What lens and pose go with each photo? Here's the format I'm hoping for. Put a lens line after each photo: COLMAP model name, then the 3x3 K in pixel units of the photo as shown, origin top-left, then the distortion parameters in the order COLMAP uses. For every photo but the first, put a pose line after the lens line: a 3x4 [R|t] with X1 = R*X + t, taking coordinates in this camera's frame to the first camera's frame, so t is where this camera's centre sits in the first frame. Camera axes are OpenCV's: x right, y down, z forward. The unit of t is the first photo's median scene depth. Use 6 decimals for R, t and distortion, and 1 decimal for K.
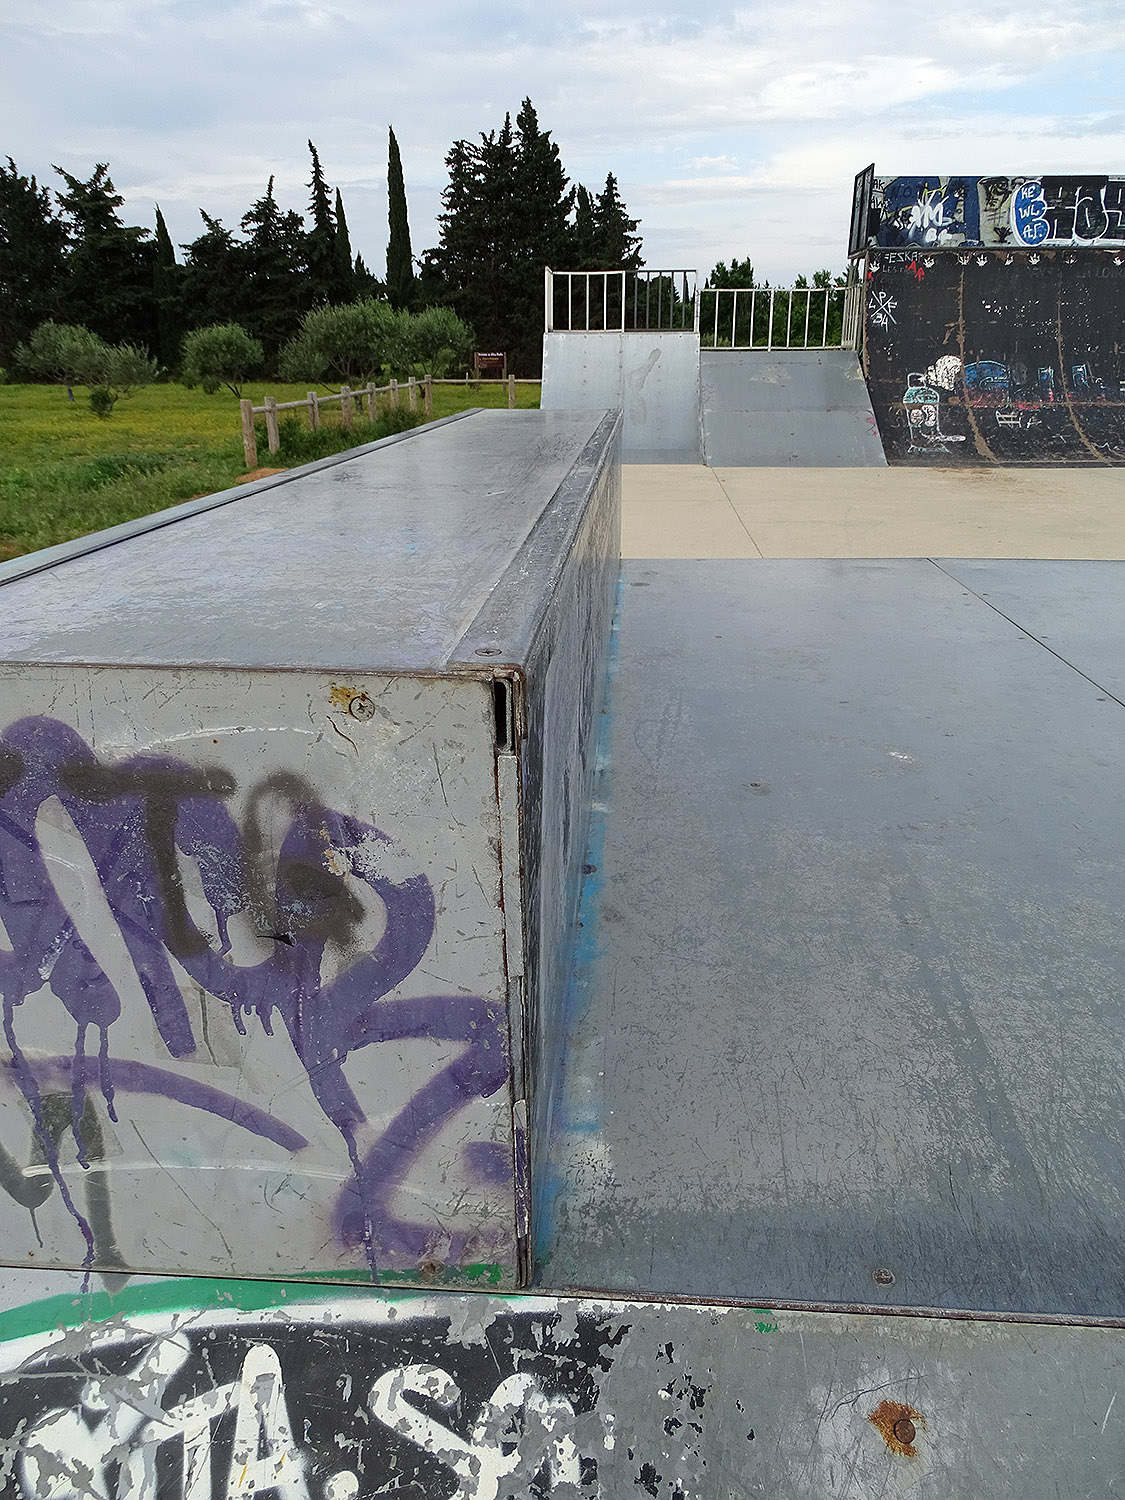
lens RADIAL K [[1053.8, 0, 565.7], [0, 1053.8, 754.2], [0, 0, 1]] dist [-0.011602, 0.004212]
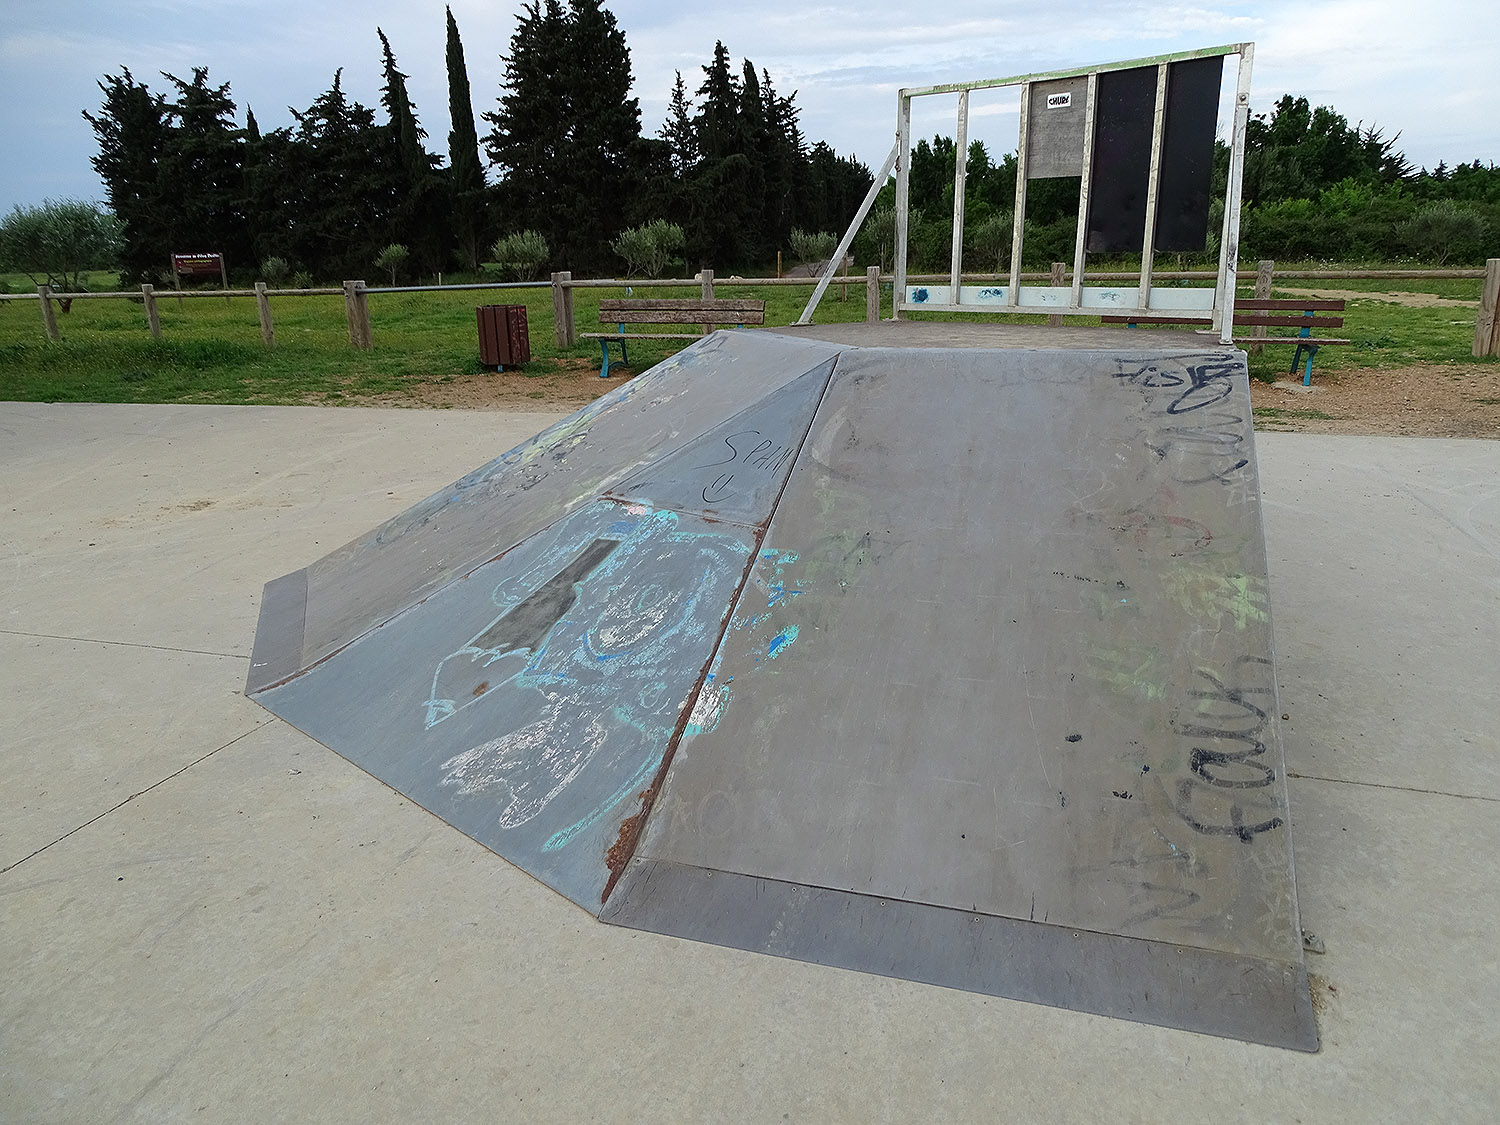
lens RADIAL K [[1053.8, 0, 749.1], [0, 1053.8, 567.9], [0, 0, 1]] dist [-0.011602, 0.004212]
pose [[0.968333, 0.053874, -0.243778, 1.110924], [-0.070383, 0.995743, -0.059519, -0.281640], [0.239534, 0.074792, 0.968003, 0.769371]]
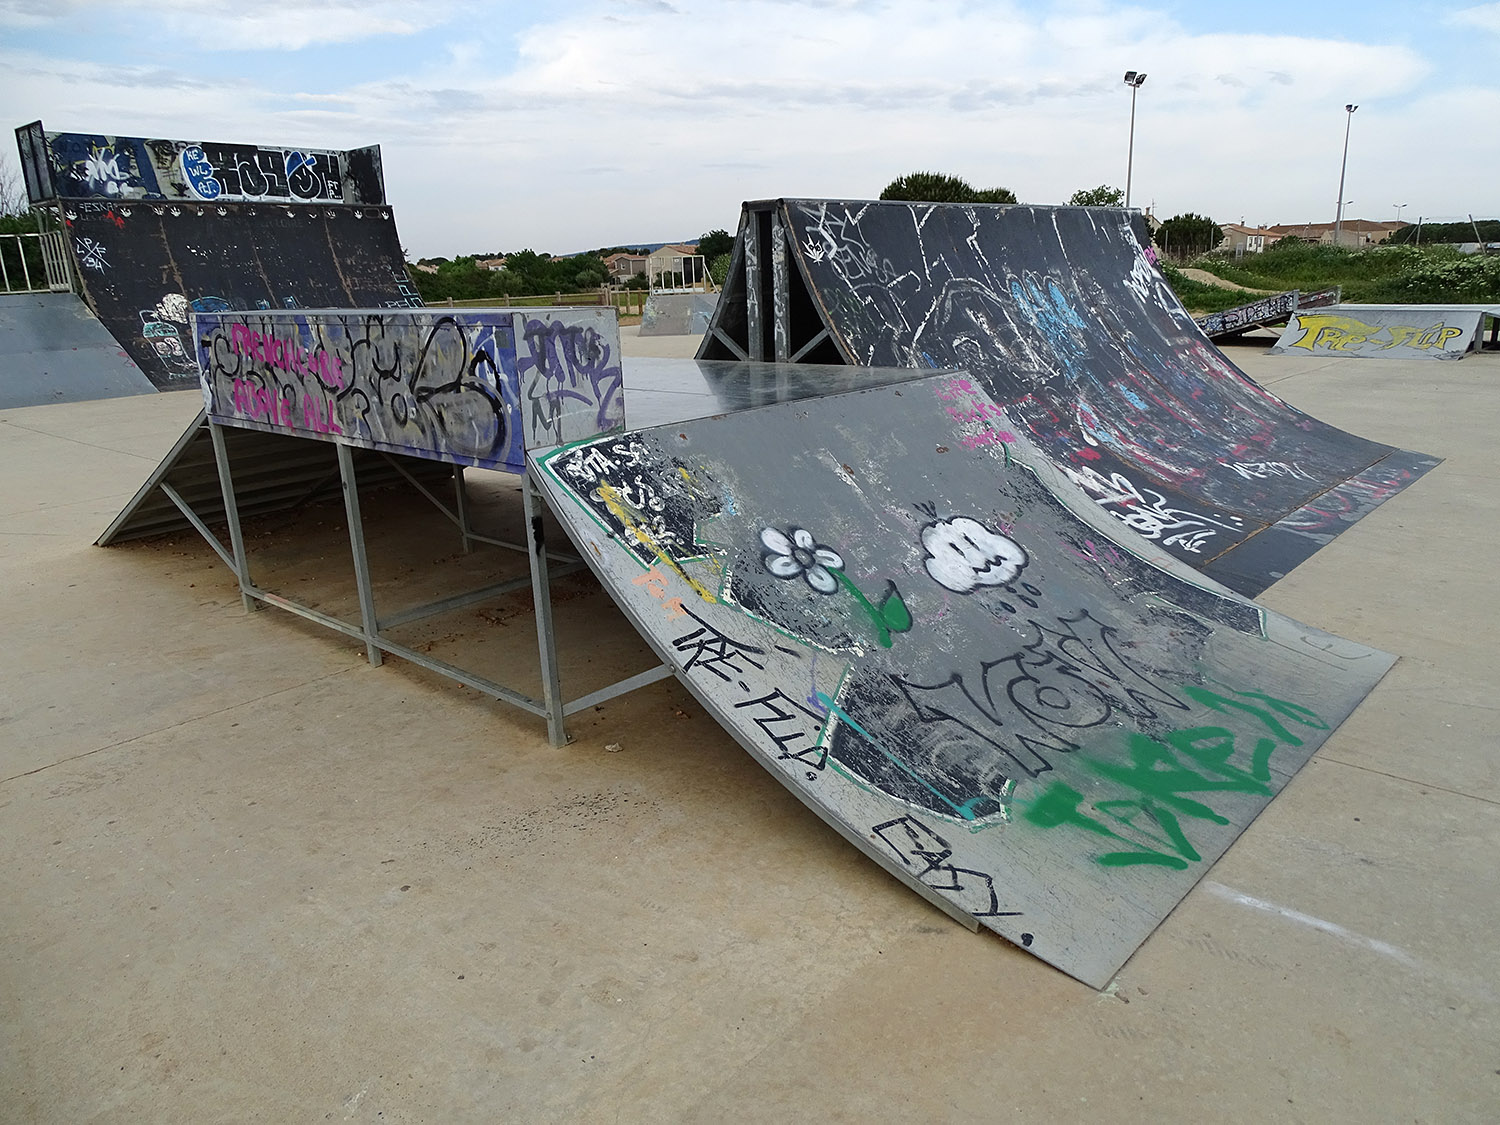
lens RADIAL K [[1053.8, 0, 755.6], [0, 1053.8, 572.2], [0, 0, 1]] dist [-0.011602, 0.004212]
pose [[0.620041, -0.232002, 0.749483, -0.142599], [0.309094, 0.950254, 0.038440, 0.044541], [-0.721118, 0.207826, 0.660907, -0.107475]]
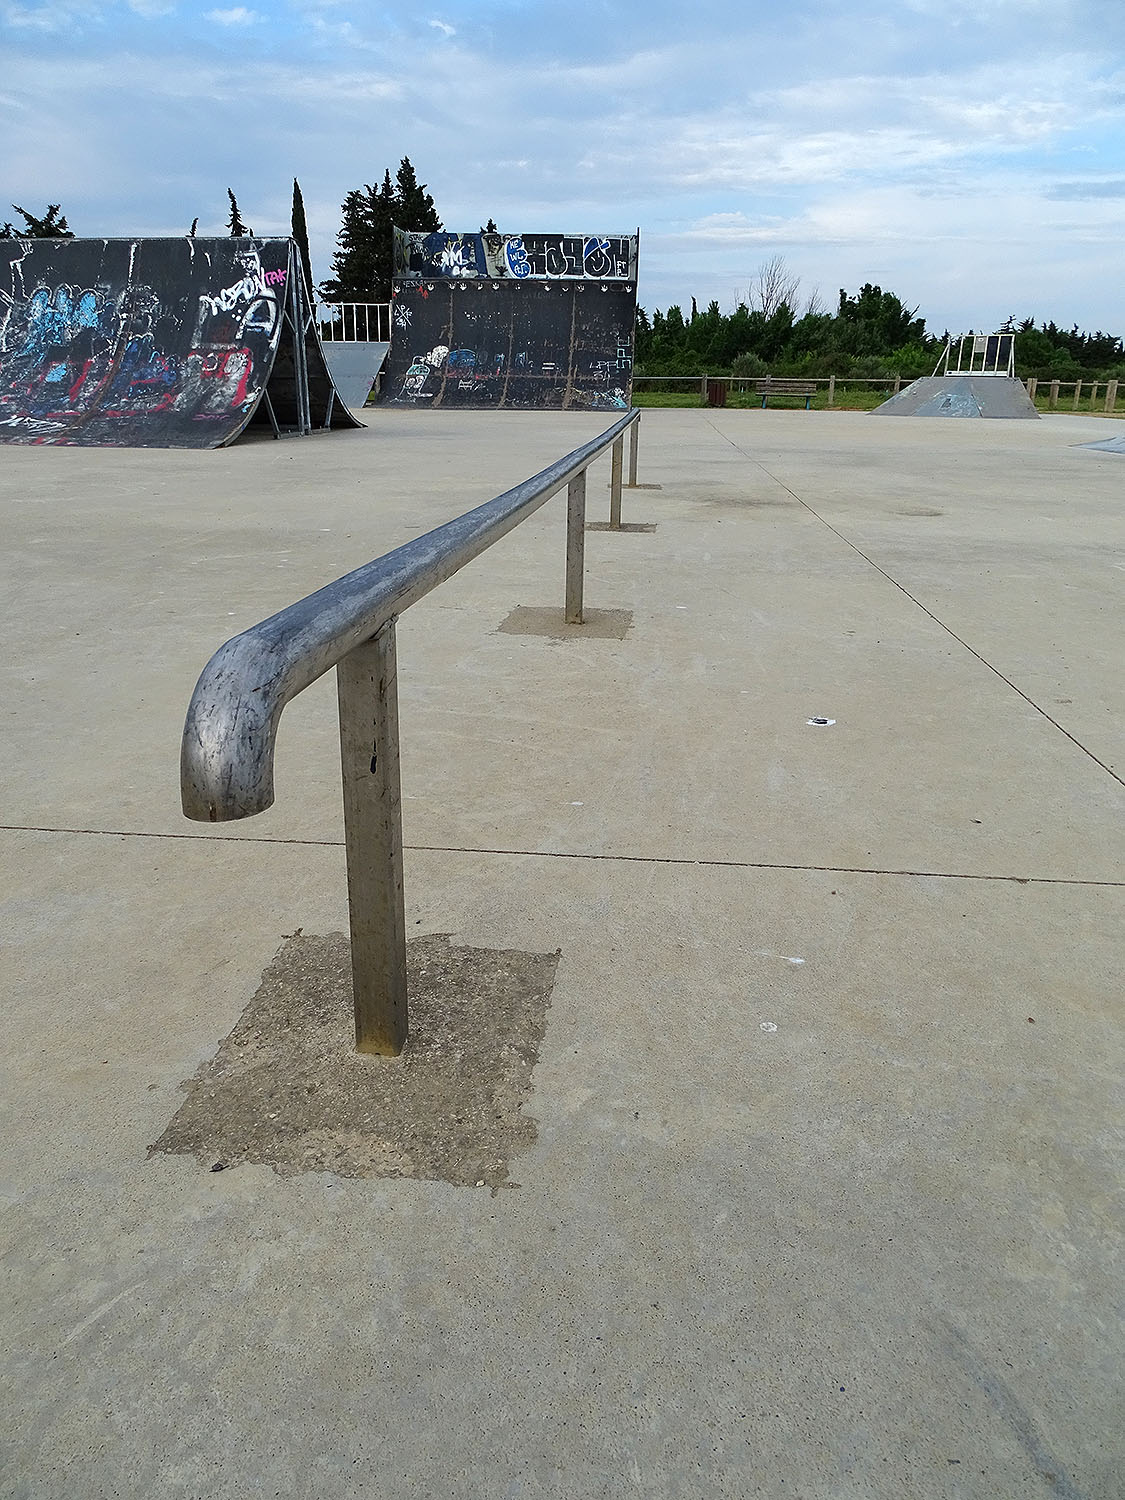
lens RADIAL K [[1053.8, 0, 559.2], [0, 1053.8, 740.0], [0, 0, 1]] dist [-0.011602, 0.004212]
pose [[0.999655, 0.023407, -0.011909, 0.537075], [-0.023885, 0.998847, -0.041640, 0.251966], [0.010920, 0.041910, 0.999062, -0.506455]]
